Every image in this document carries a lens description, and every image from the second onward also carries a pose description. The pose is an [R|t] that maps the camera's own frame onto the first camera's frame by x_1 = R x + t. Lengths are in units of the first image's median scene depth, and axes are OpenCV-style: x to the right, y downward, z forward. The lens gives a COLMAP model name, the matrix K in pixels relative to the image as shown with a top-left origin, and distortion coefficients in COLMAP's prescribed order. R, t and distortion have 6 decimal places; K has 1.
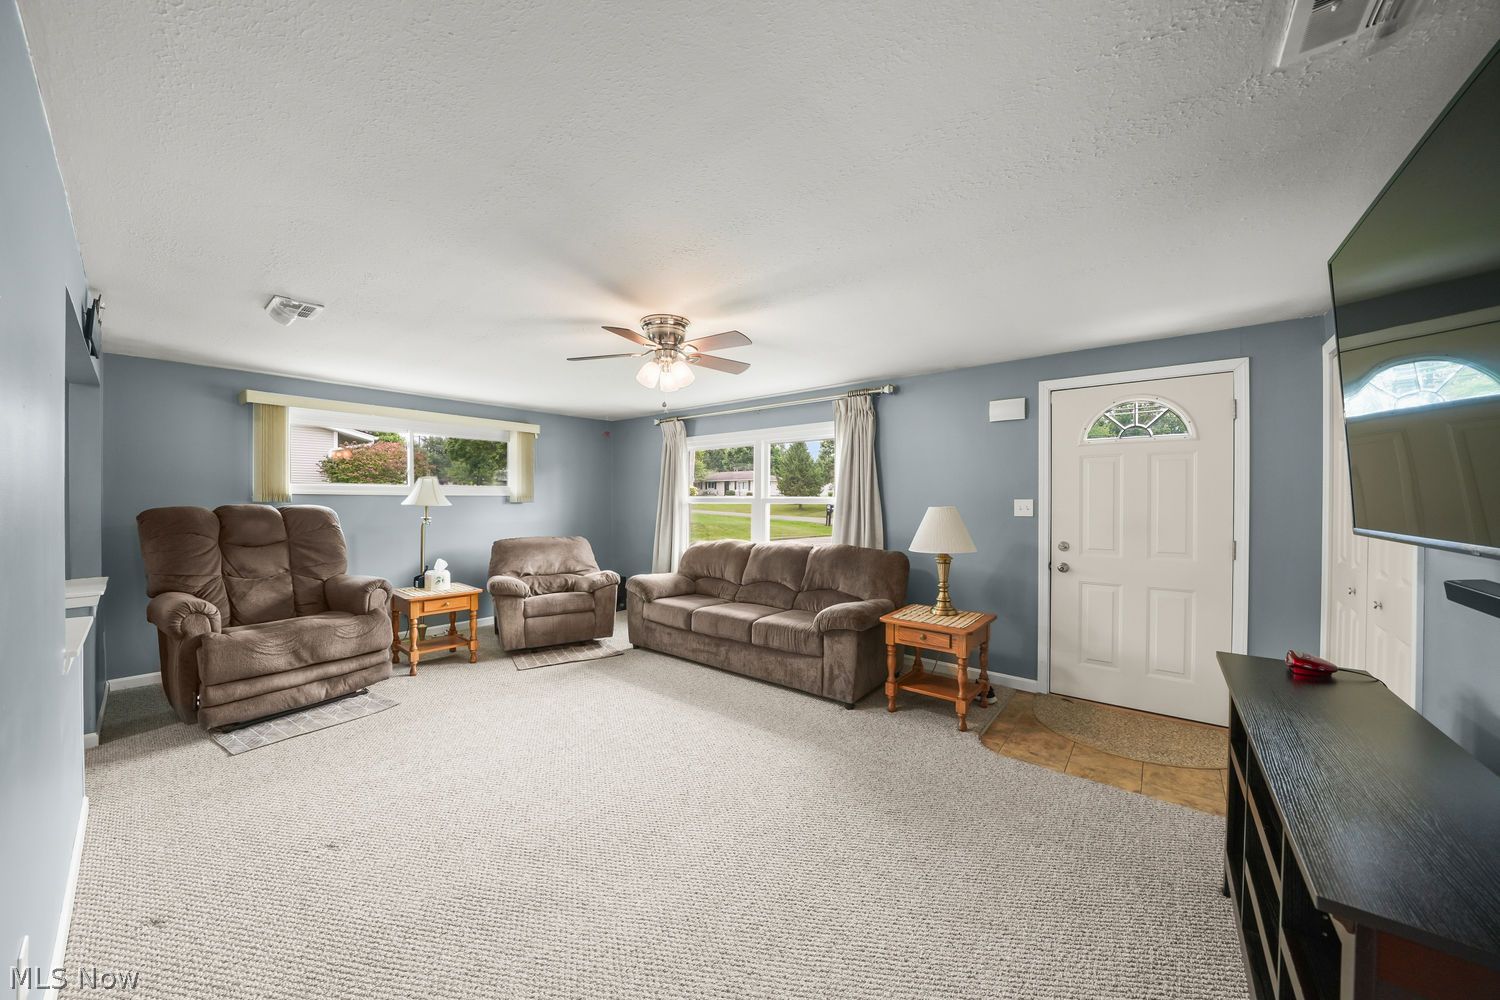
lens RADIAL K [[516.7, 0, 740.2], [0, 516.7, 500.6], [0, 0, 1]] dist [-0.013171, 0.000386]
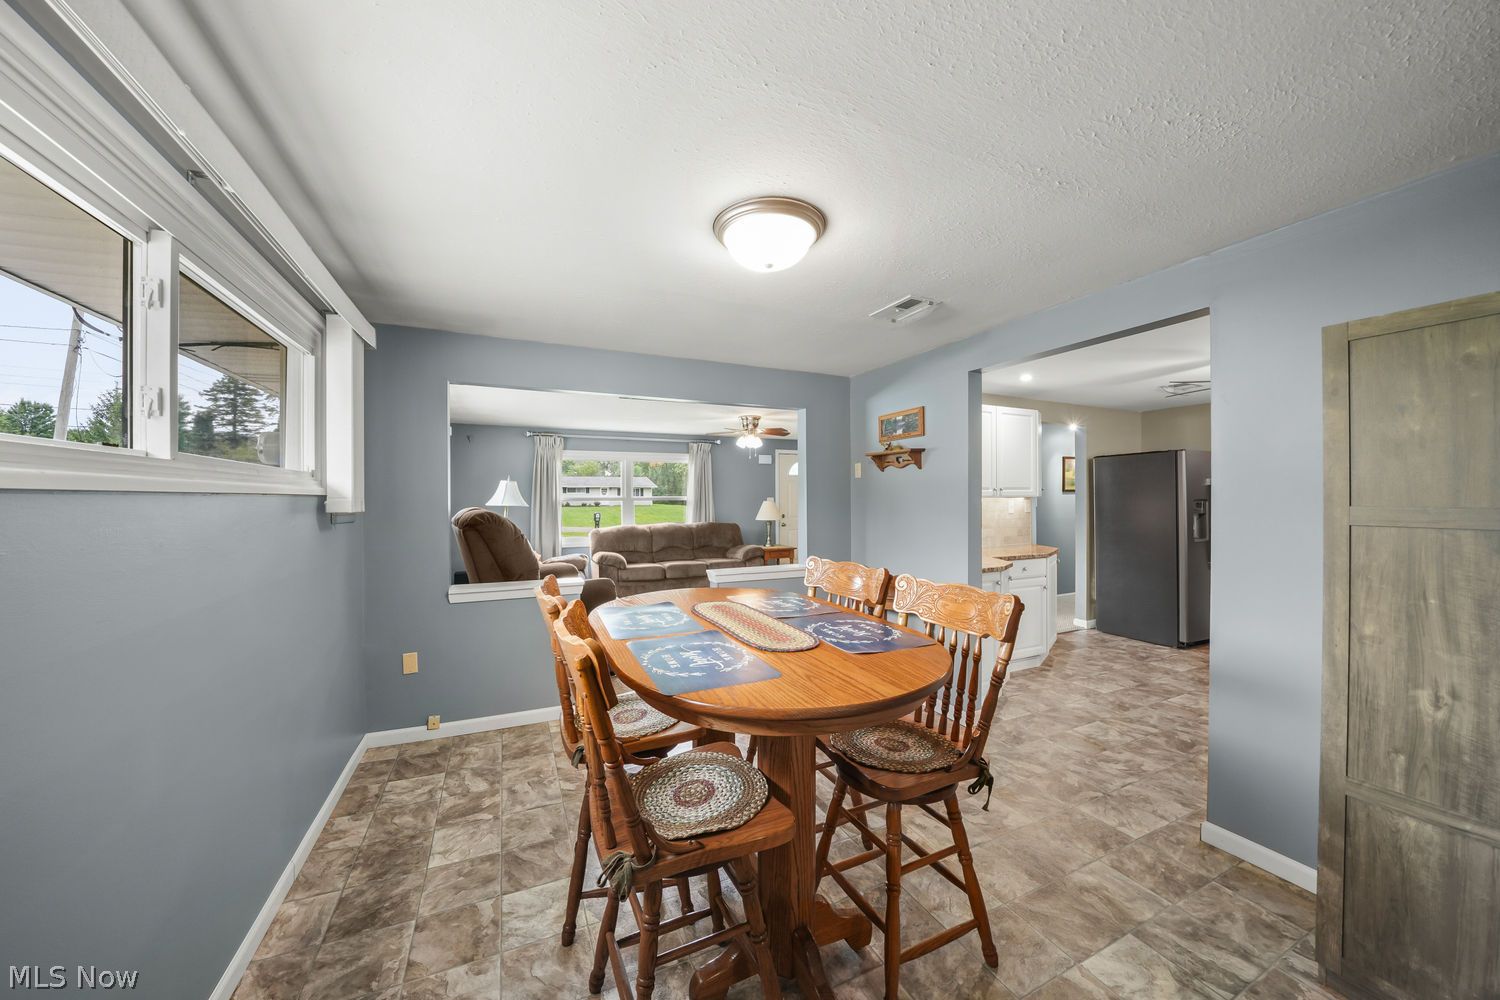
lens RADIAL K [[516.7, 0, 743.1], [0, 516.7, 524.0], [0, 0, 1]] dist [-0.013171, 0.000386]
pose [[0.434323, -0.050324, 0.899350, -1.480346], [0.006230, 0.998582, 0.052868, -0.008724], [-0.900736, -0.017359, 0.434021, 0.066168]]
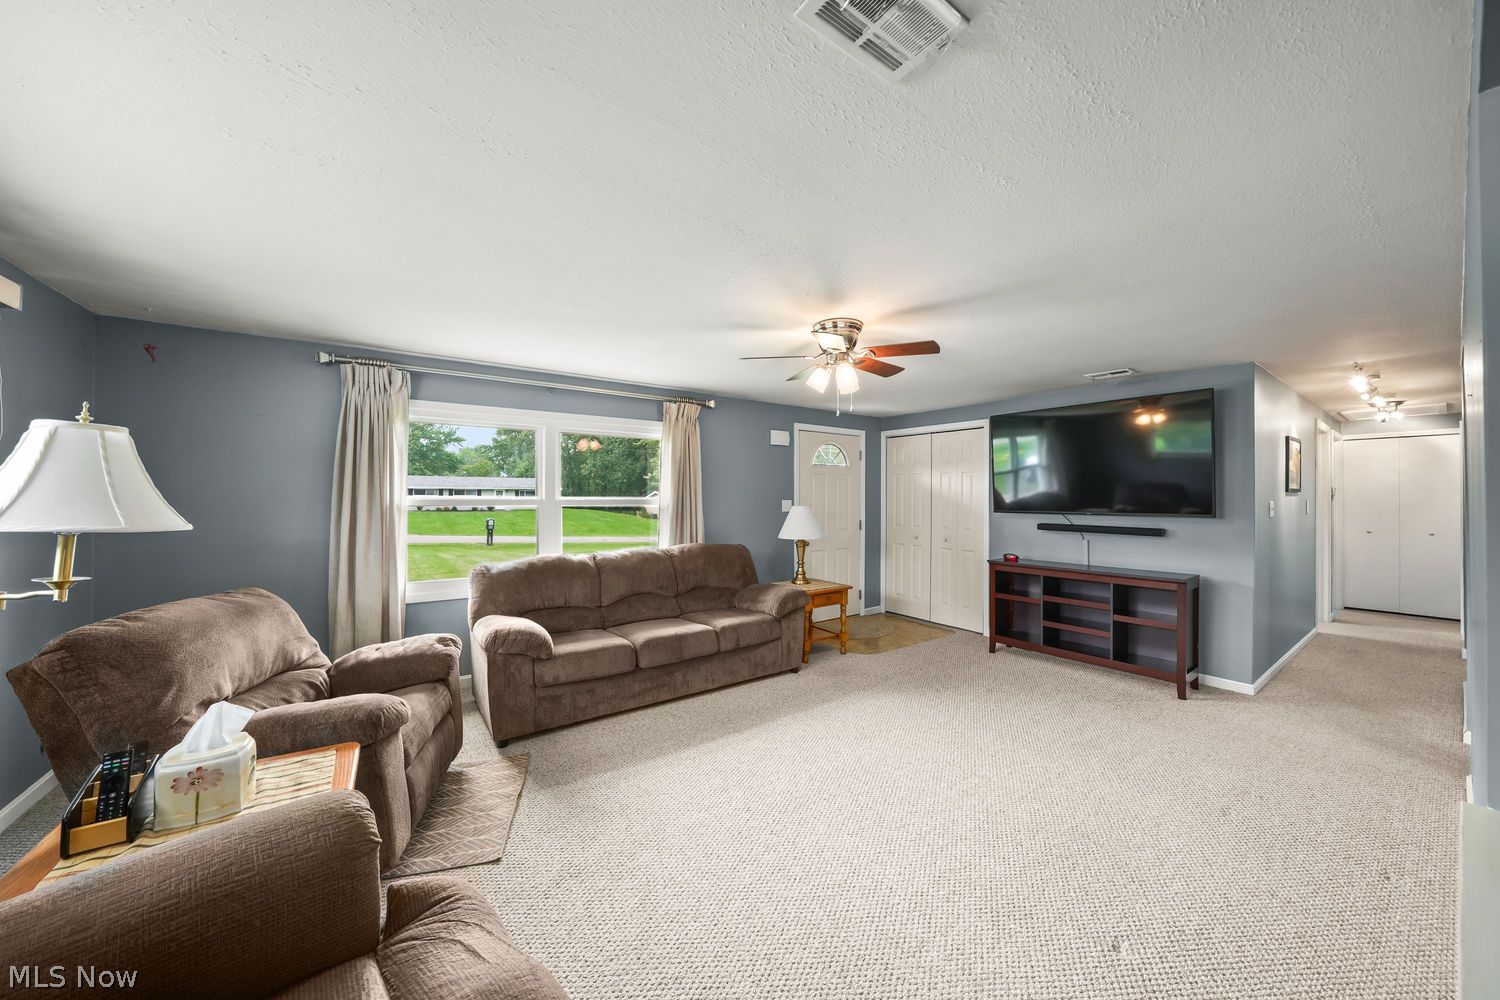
lens RADIAL K [[516.7, 0, 739.7], [0, 516.7, 509.3], [0, 0, 1]] dist [-0.013171, 0.000386]
pose [[0.271929, -0.019446, 0.962121, -0.810071], [0.005336, 0.999811, 0.018700, -0.004771], [-0.962303, 0.000049, 0.271981, 0.648280]]
